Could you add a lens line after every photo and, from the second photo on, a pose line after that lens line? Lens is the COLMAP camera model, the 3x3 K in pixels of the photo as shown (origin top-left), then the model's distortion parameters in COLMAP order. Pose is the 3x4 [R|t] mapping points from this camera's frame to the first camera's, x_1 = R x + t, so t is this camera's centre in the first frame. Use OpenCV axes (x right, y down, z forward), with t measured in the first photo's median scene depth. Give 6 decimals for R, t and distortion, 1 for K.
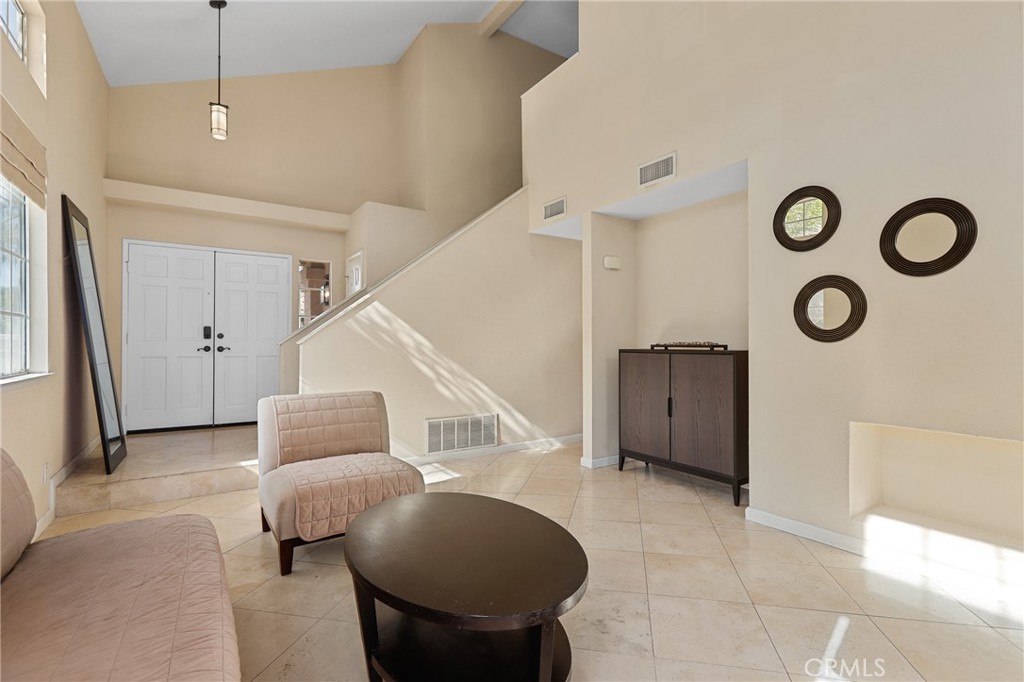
lens RADIAL K [[479.7, 0, 531.8], [0, 479.7, 338.4], [0, 0, 1]] dist [-0.000004, 0.000269]
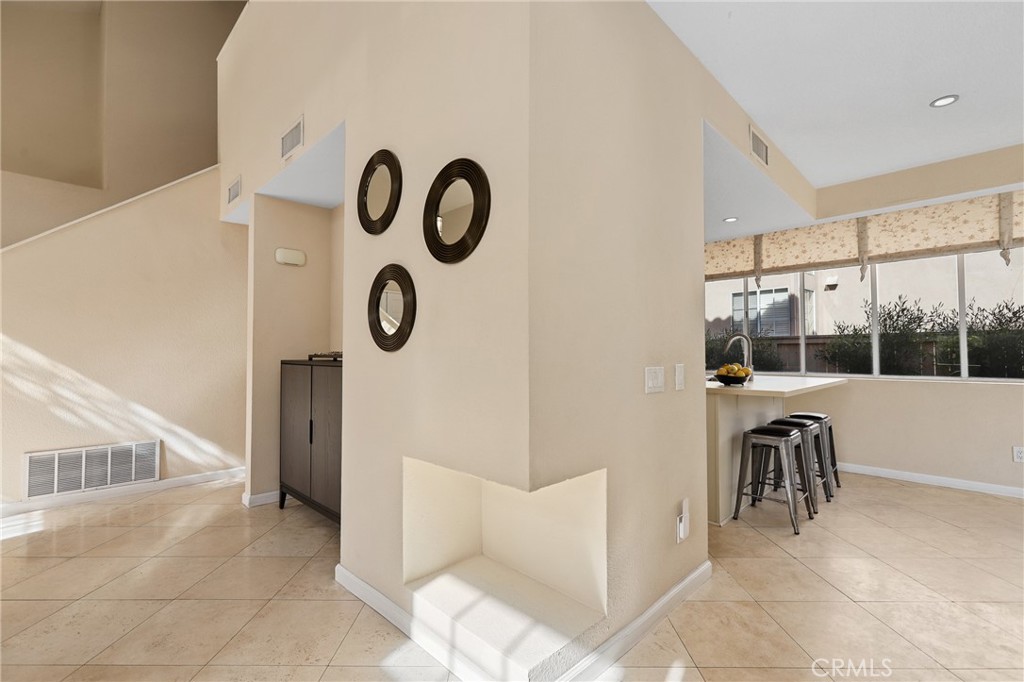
lens RADIAL K [[456.0, 0, 509.9], [0, 456.0, 341.3], [0, 0, 1]] dist [0.001884, -0.000039]
pose [[0.984385, 0.004959, 0.175959, 0.452139], [-0.002261, 0.999877, -0.015530, 0.001658], [-0.176014, 0.014890, 0.984275, 0.167793]]
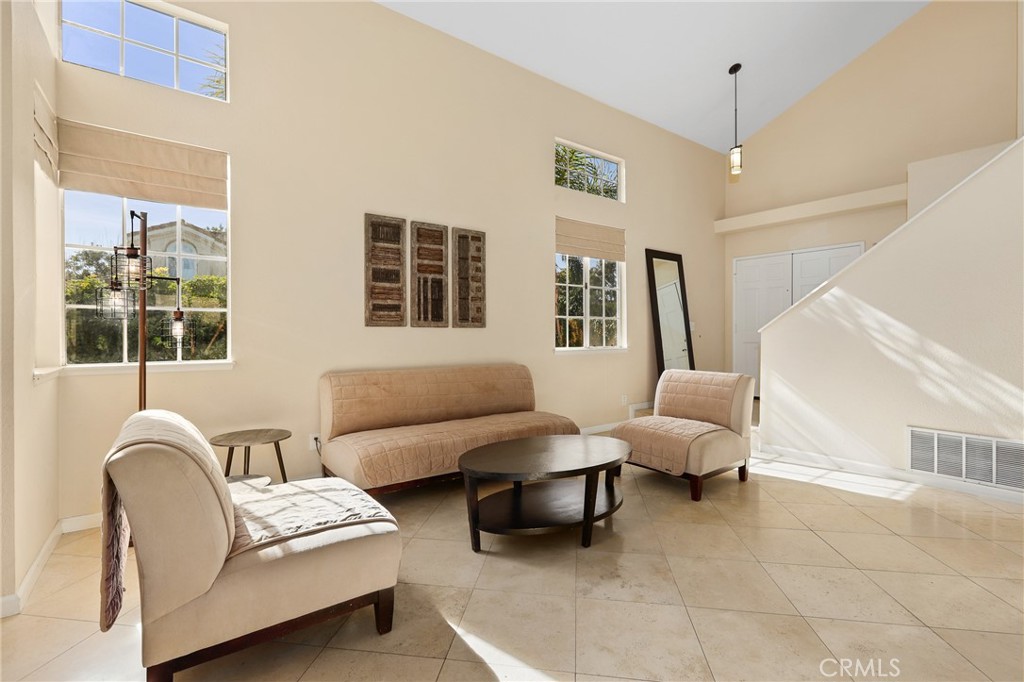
lens RADIAL K [[464.1, 0, 508.8], [0, 464.1, 336.0], [0, 0, 1]] dist [0.002405, 0.000392]
pose [[0.036056, 0.006319, -0.999330, 0.591801], [0.012700, 0.999896, 0.006781, 0.005232], [0.999269, -0.012936, 0.035972, 0.342005]]
